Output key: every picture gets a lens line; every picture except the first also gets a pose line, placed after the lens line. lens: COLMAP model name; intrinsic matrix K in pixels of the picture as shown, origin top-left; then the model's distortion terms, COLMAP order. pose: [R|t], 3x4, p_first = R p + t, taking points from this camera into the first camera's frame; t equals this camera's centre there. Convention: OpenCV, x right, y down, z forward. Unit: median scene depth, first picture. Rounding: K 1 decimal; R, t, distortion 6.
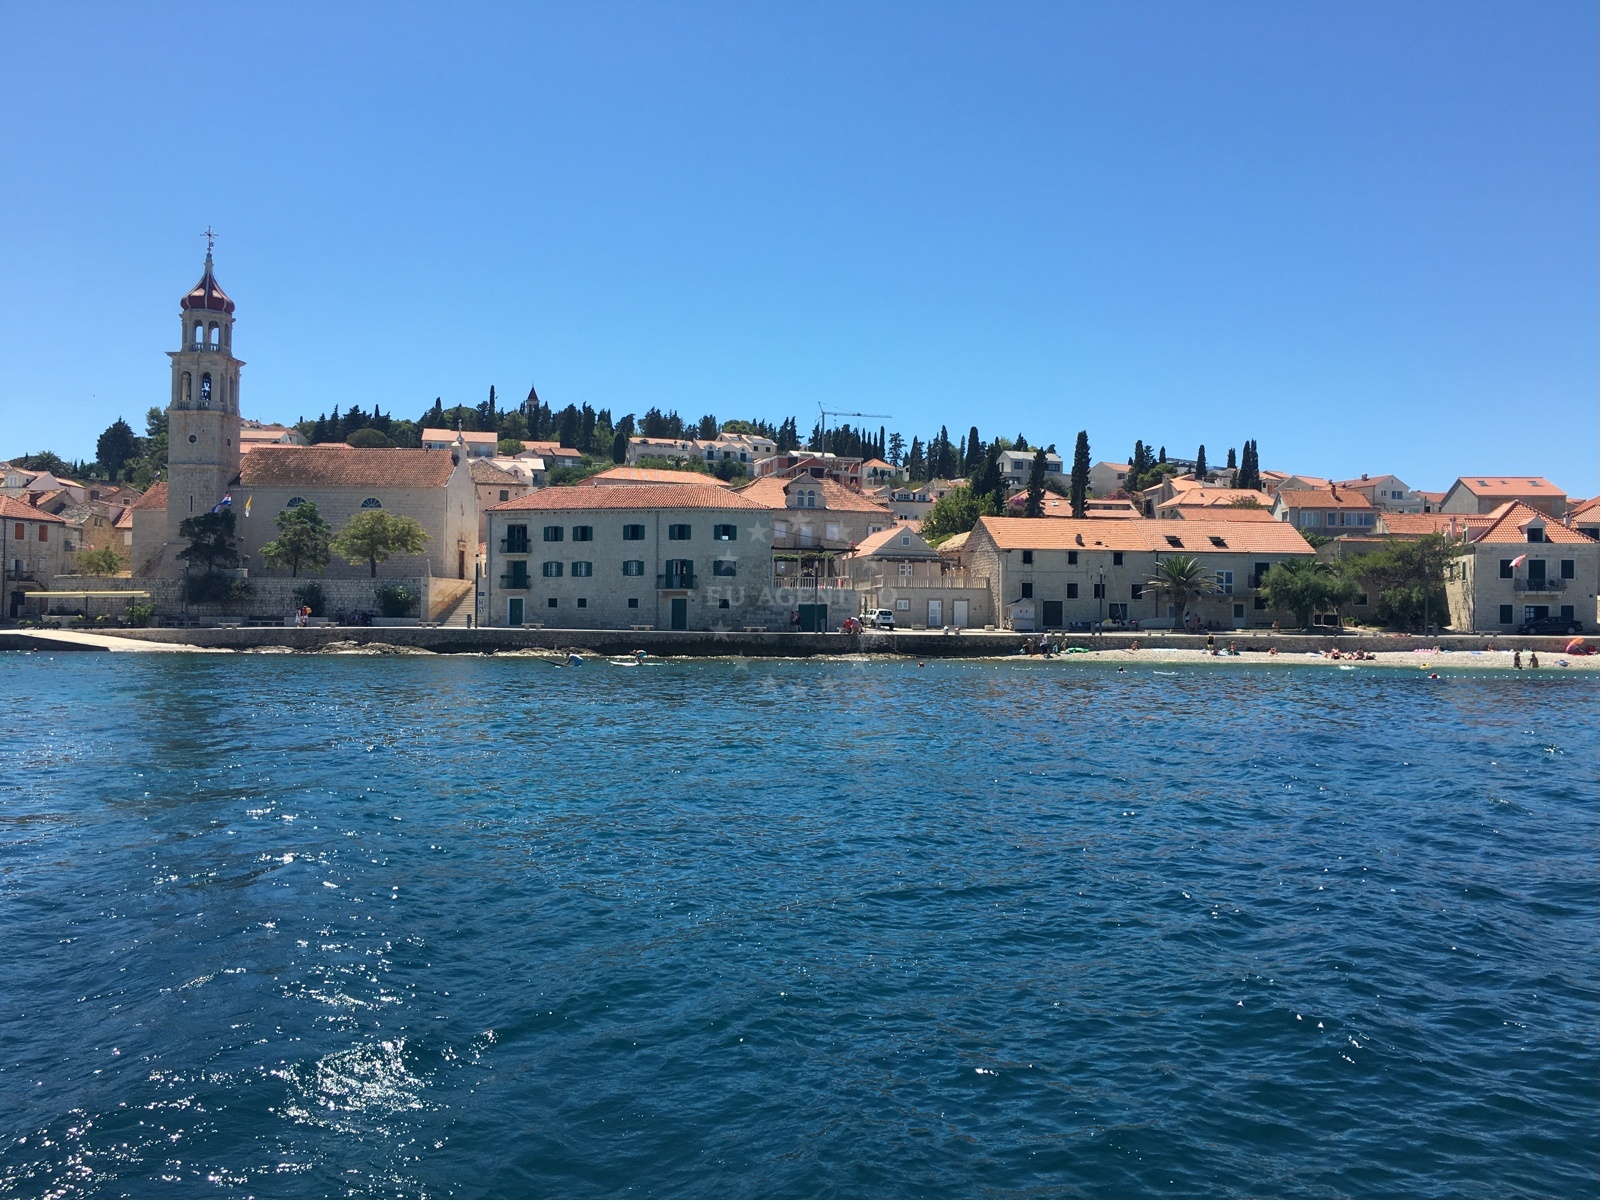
lens RADIAL K [[5356.4, 0, 800.5], [0, 5356.4, 600.5], [0, 0, 1]] dist [0.154780, 0.556113]
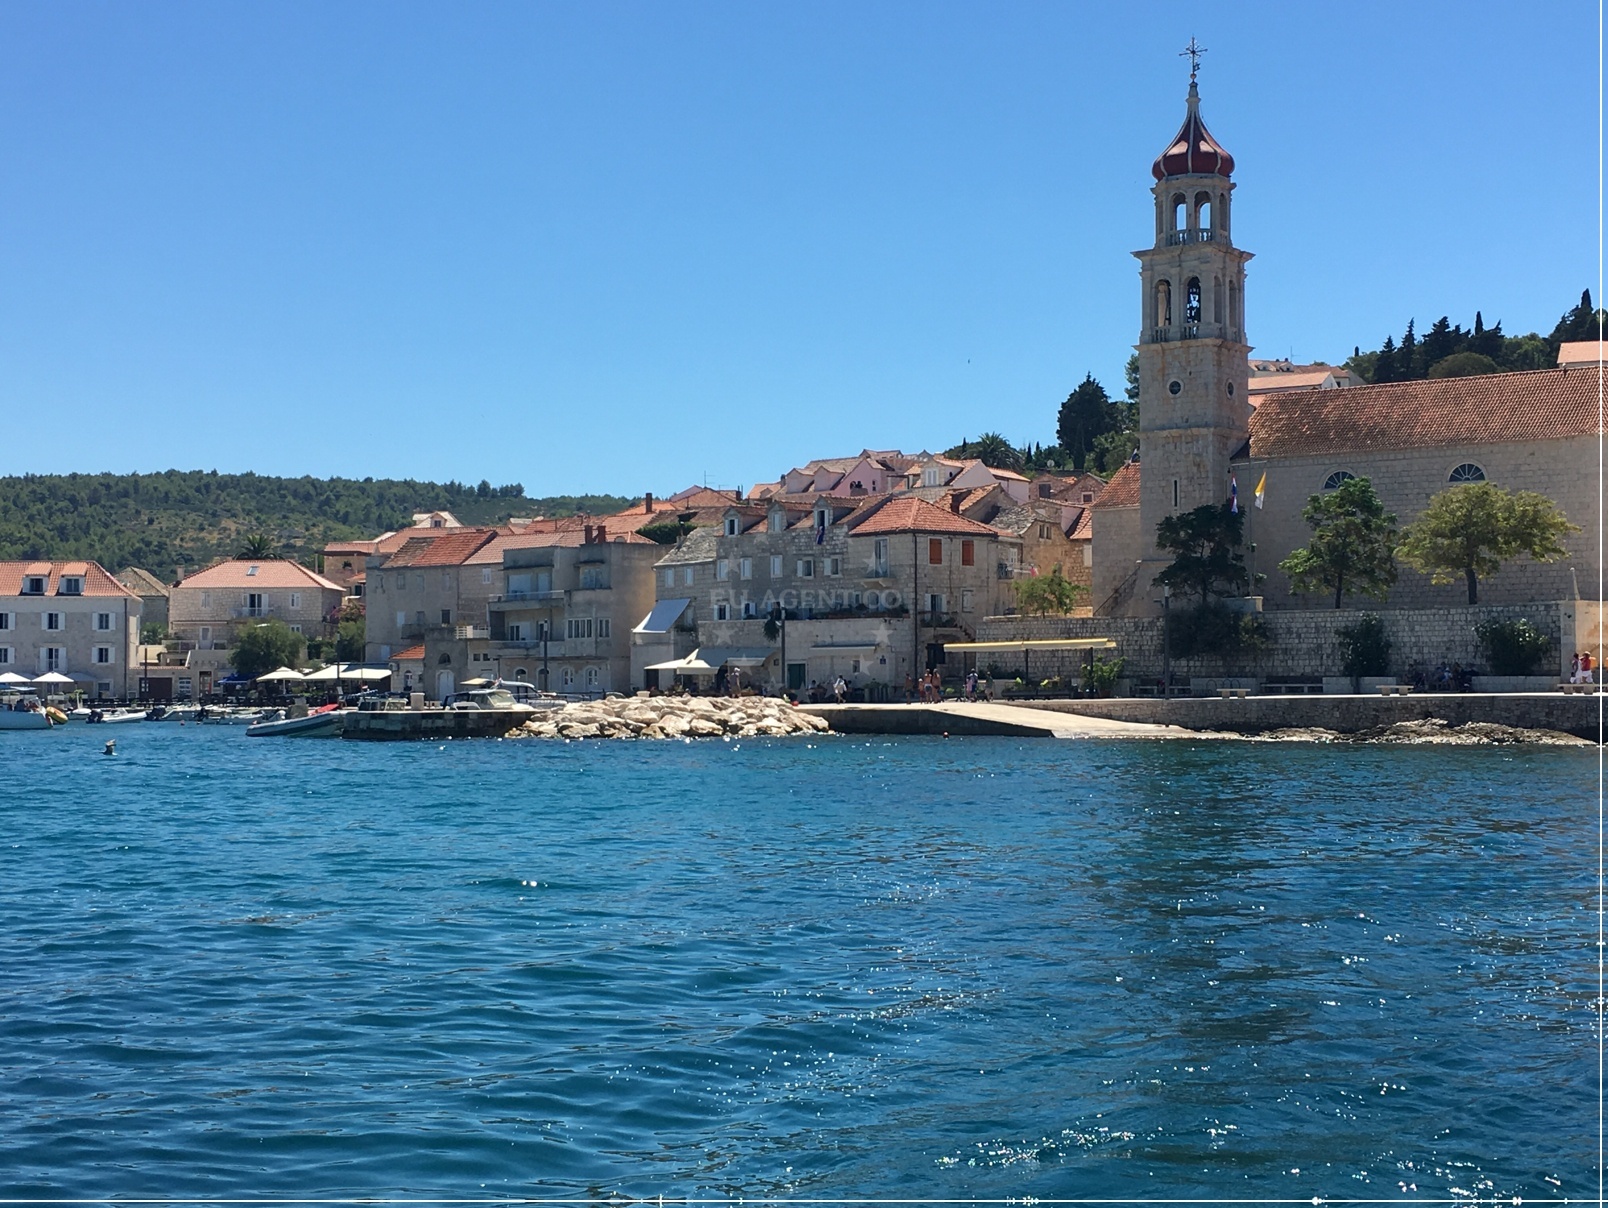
lens RADIAL K [[5379.8, 0, 804.0], [0, 5379.8, 604.0], [0, 0, 1]] dist [0.154780, 0.556113]
pose [[0.978120, -0.027793, -0.206177, -0.027706], [0.026425, 0.999607, -0.009384, -0.000786], [0.206357, 0.003730, 0.978470, 0.377524]]
